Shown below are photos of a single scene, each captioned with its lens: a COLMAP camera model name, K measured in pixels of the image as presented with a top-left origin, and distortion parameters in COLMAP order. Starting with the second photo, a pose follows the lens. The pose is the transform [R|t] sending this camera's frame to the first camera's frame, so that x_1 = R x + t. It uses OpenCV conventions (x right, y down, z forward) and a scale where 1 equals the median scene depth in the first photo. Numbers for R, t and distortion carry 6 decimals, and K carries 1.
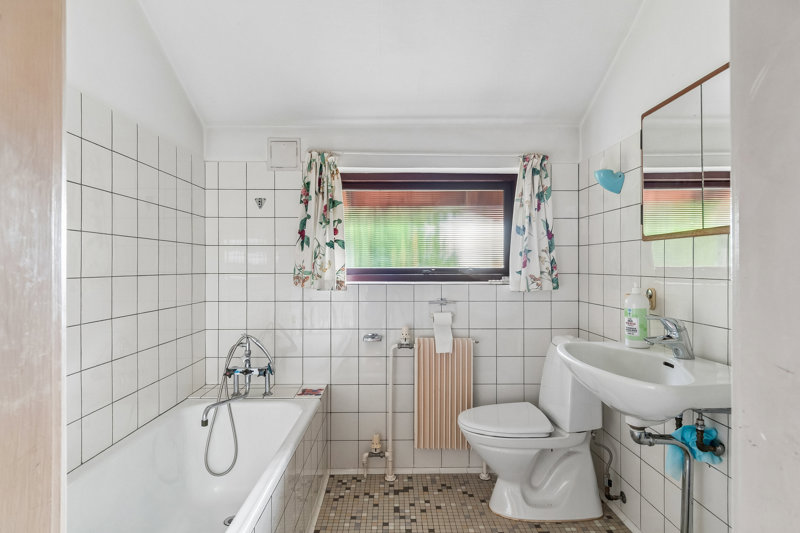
lens RADIAL K [[426.8, 0, 400.0], [0, 426.8, 266.5], [0, 0, 1]] dist [0.000805, -0.001734]
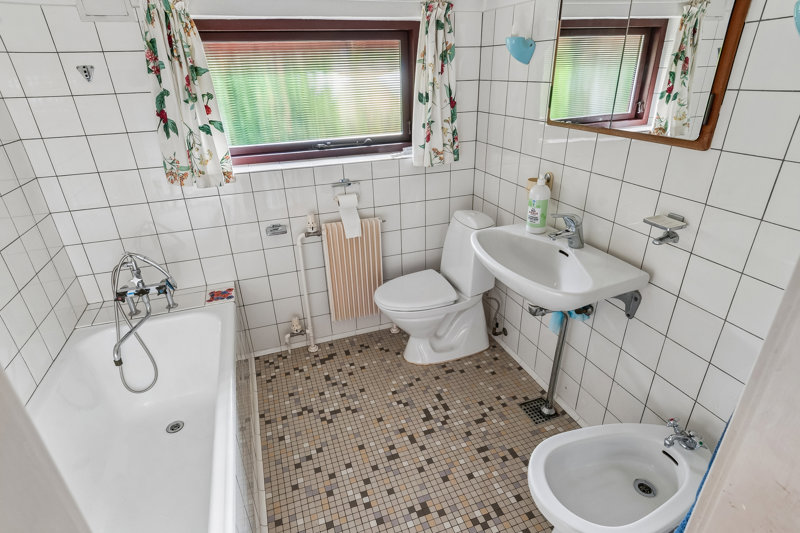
lens RADIAL K [[421.3, 0, 404.2], [0, 421.3, 278.5], [0, 0, 1]] dist [0.002490, -0.008779]
pose [[0.946226, -0.163001, 0.279439, -0.075676], [0.022358, 0.894670, 0.446167, -0.146540], [-0.322732, -0.415928, 0.850205, 0.079202]]
